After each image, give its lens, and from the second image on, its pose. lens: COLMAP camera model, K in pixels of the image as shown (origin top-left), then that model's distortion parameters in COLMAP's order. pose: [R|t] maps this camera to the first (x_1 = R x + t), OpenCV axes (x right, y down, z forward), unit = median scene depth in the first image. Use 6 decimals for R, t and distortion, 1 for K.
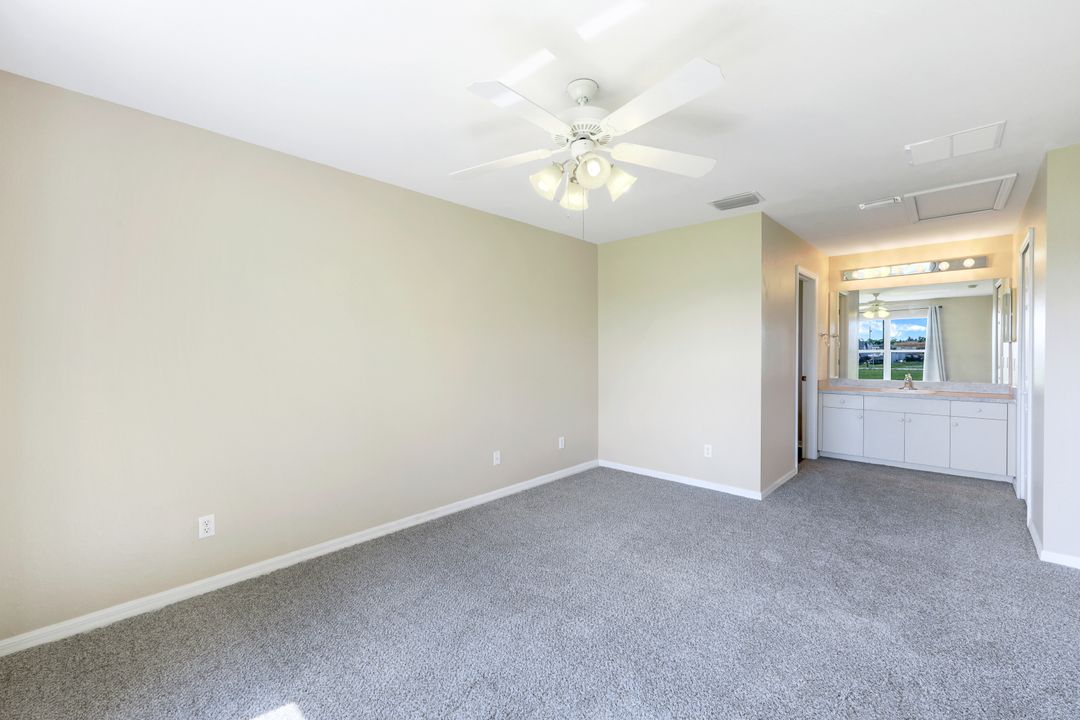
lens RADIAL K [[439.5, 0, 545.0], [0, 439.5, 359.4], [0, 0, 1]] dist [-0.000462, 0.000191]
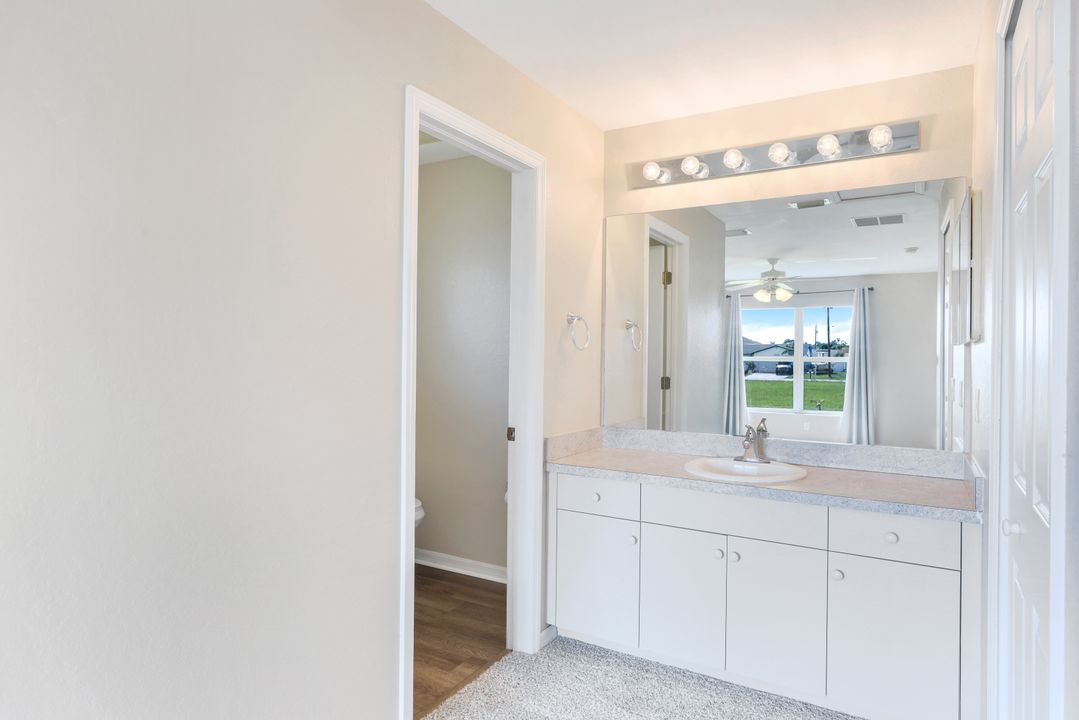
lens RADIAL K [[654.3, 0, 536.1], [0, 654.3, 359.5], [0, 0, 1]] dist [0.002749, -0.001122]
pose [[0.972285, 0.010597, 0.233557, 0.479120], [-0.008537, 0.999915, -0.009831, -0.014187], [-0.233641, 0.007565, 0.972293, 0.455869]]
